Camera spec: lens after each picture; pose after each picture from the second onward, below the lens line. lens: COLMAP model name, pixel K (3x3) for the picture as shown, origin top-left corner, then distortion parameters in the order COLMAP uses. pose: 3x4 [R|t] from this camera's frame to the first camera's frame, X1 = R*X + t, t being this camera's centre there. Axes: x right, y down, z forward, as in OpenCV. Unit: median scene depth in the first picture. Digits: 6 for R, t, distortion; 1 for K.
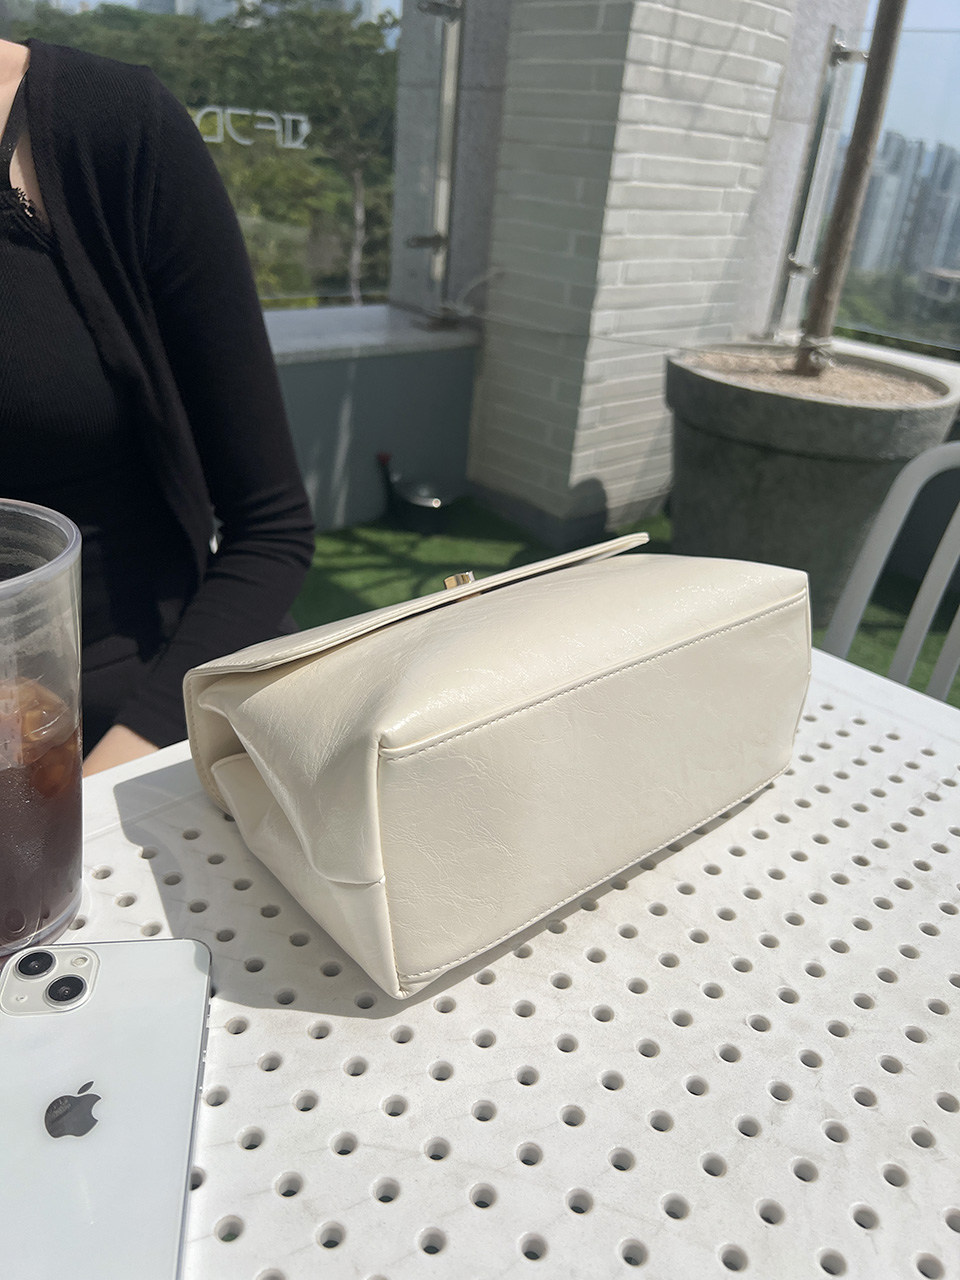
lens RADIAL K [[978.7, 0, 466.4], [0, 978.7, 642.9], [0, 0, 1]] dist [0.005877, -0.006535]
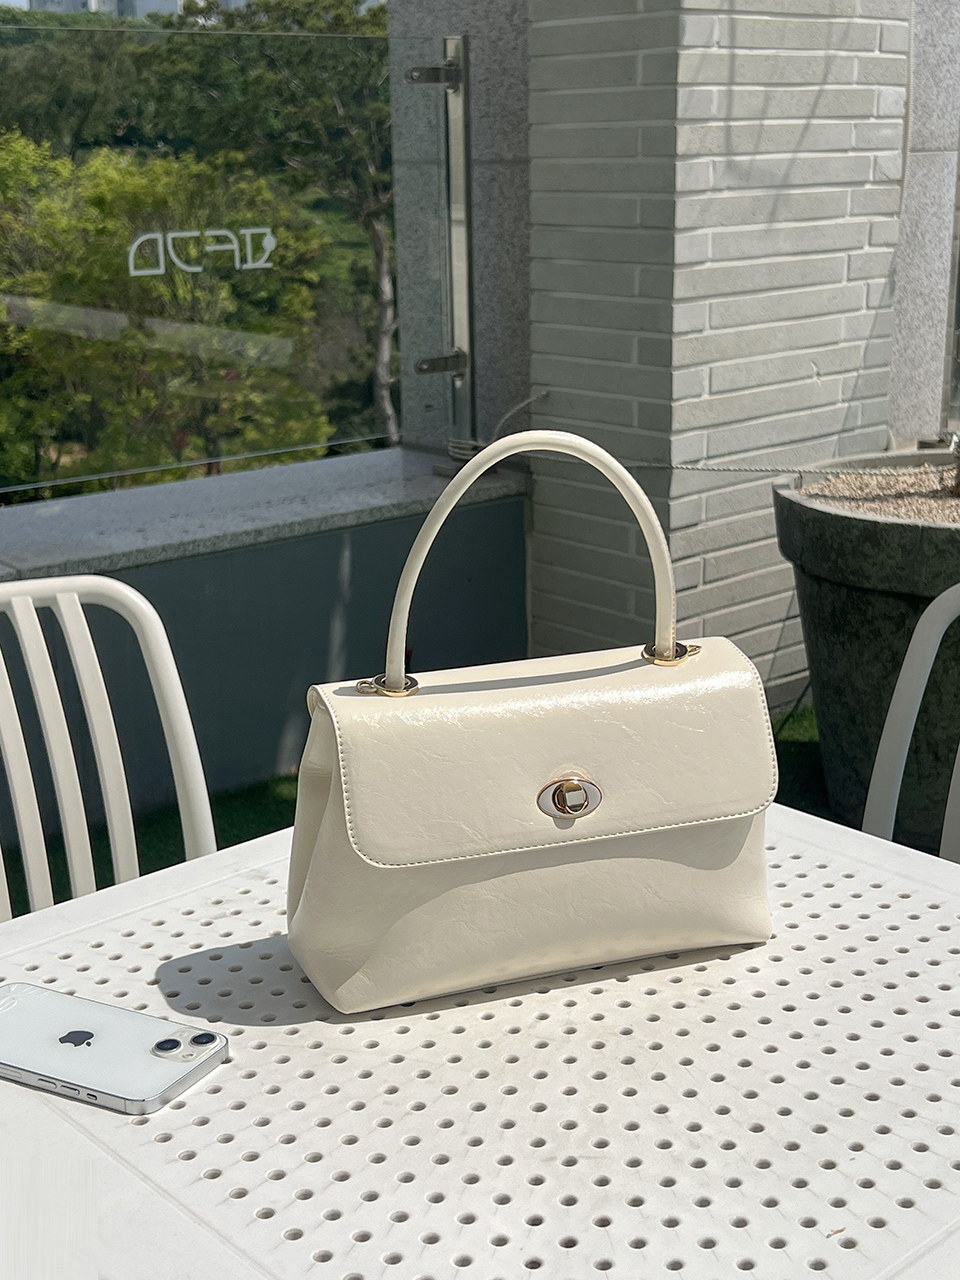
lens RADIAL K [[1757.1, 0, 480.0], [0, 1757.1, 640.0], [0, 0, 1]] dist [0.214952, -0.561283]
pose [[0.993657, -0.083206, -0.075653, 0.075908], [0.066797, 0.977887, -0.198181, 0.063674], [0.090470, 0.191870, 0.977241, -0.276669]]
